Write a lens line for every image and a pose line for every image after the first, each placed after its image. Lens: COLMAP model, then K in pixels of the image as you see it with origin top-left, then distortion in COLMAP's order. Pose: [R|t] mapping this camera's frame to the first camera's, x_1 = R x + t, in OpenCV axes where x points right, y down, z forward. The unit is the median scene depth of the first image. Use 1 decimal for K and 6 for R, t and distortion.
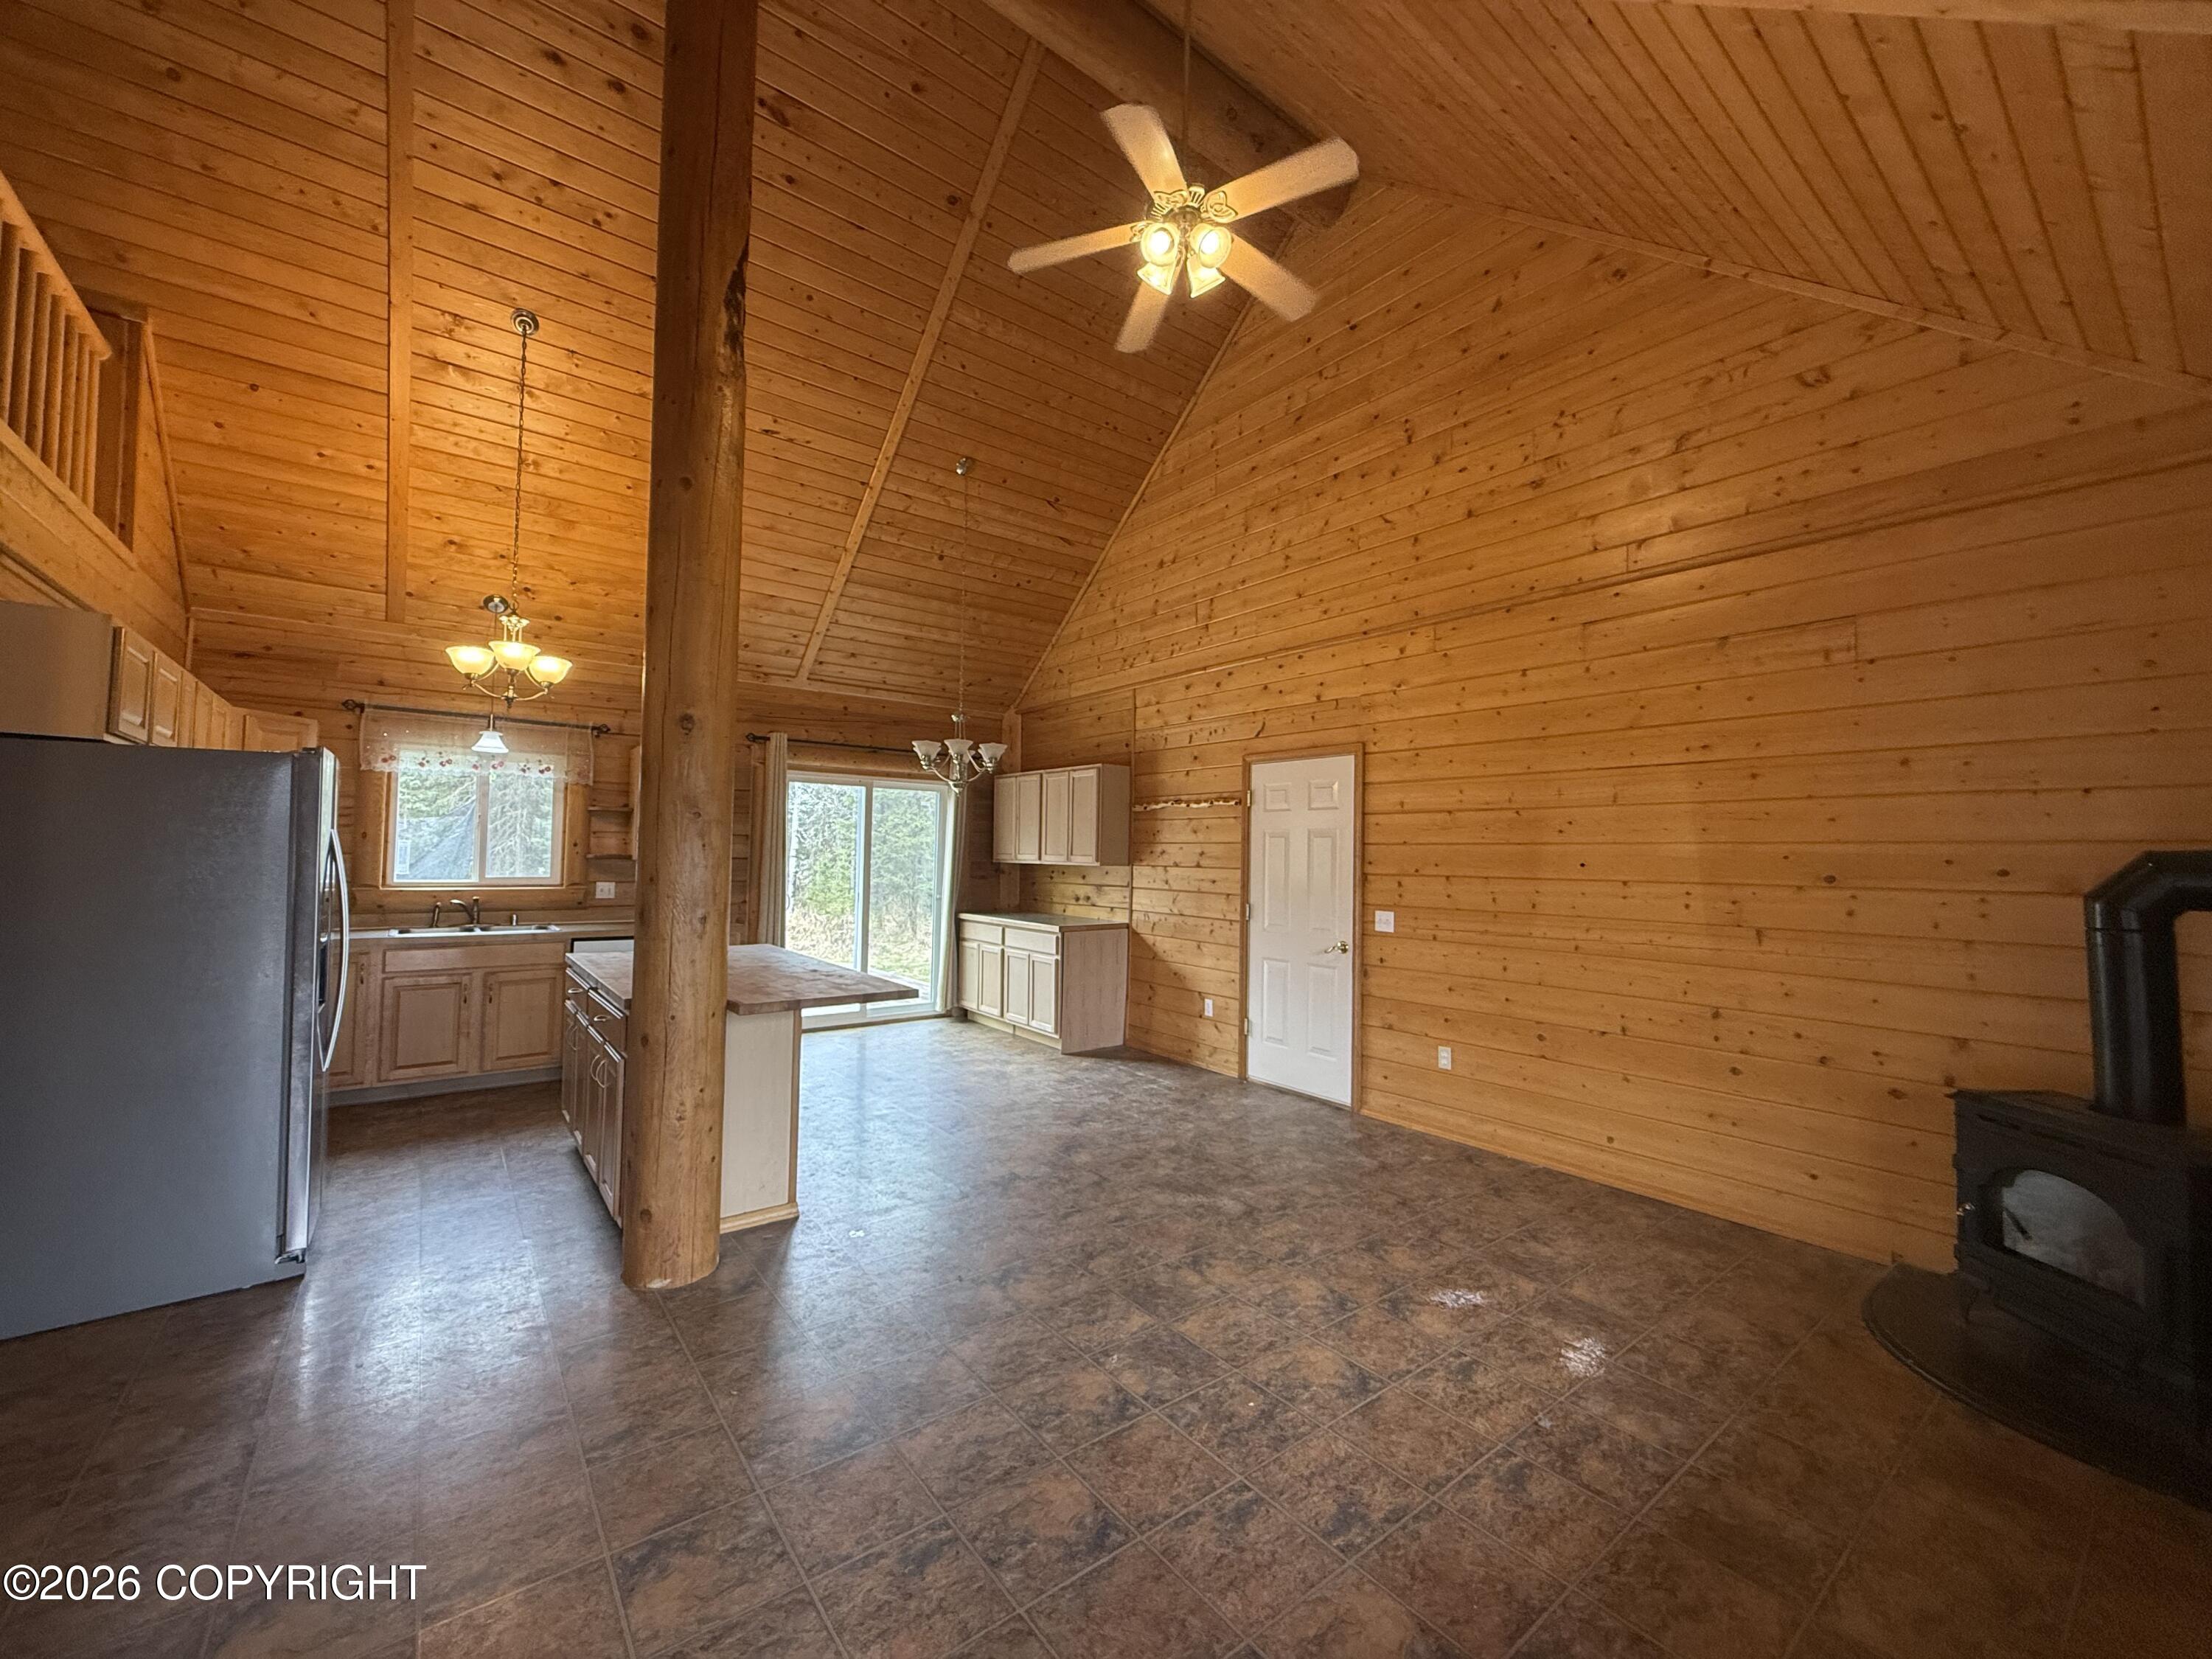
lens RADIAL K [[881.8, 0, 1095.4], [0, 881.8, 830.2], [0, 0, 1]] dist [-0.001722, 0.000060]
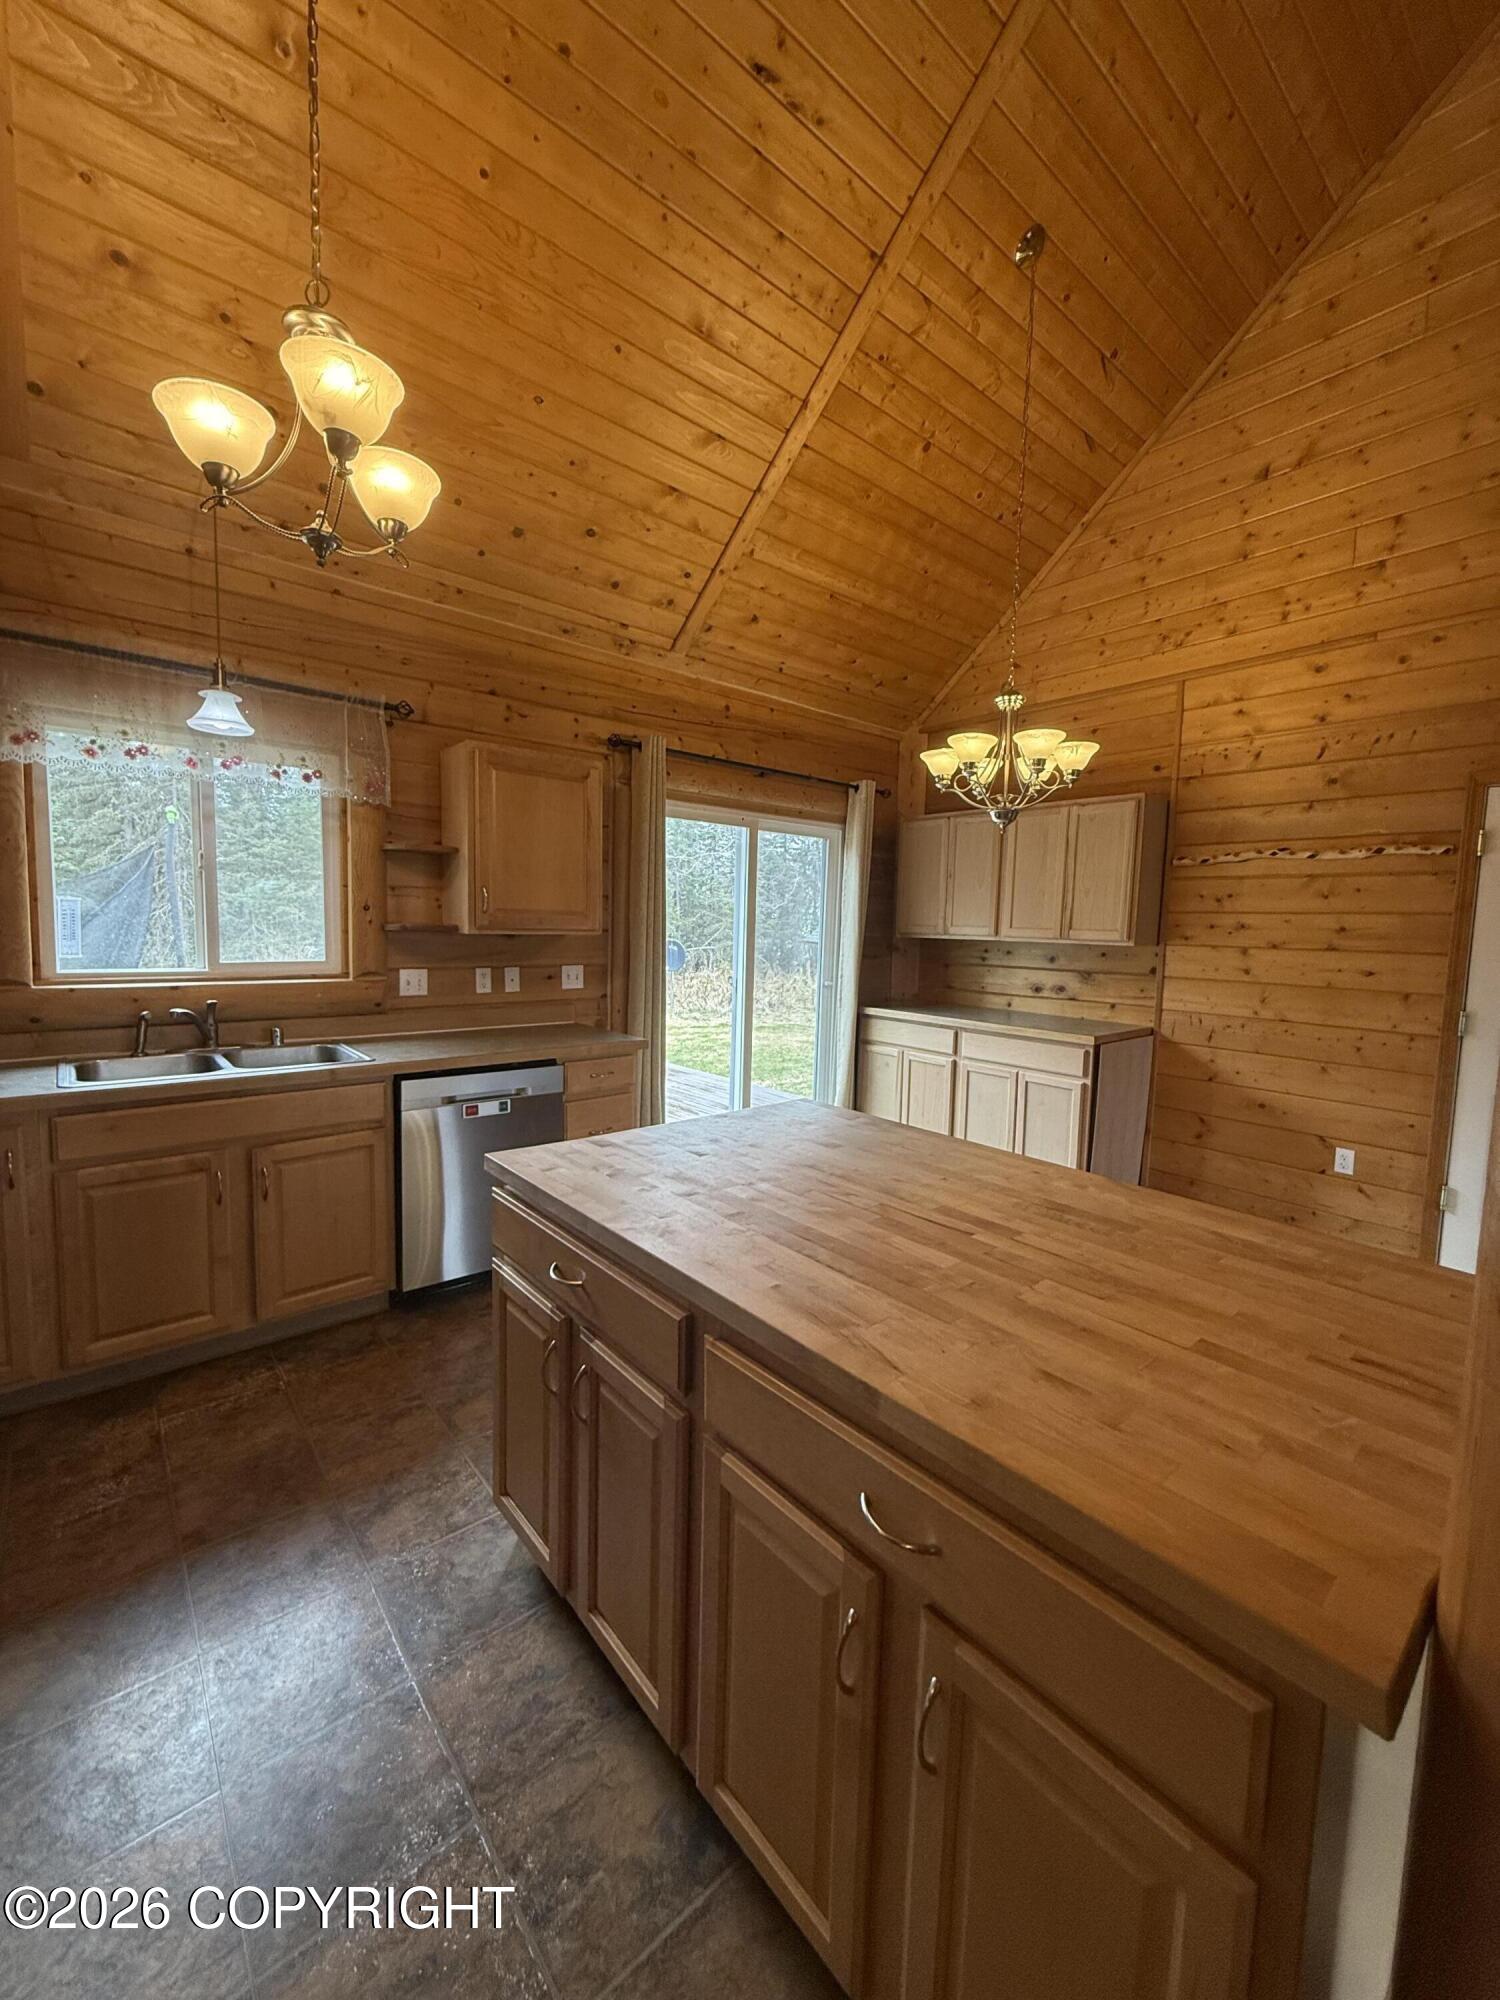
lens RADIAL K [[797.3, 0, 751.4], [0, 797.3, 995.1], [0, 0, 1]] dist [-0.001722, 0.000060]
pose [[0.998615, 0.003119, 0.052511, -0.332018], [-0.009397, 0.992761, 0.119738, 0.007407], [-0.051757, -0.120066, 0.991416, 0.412832]]
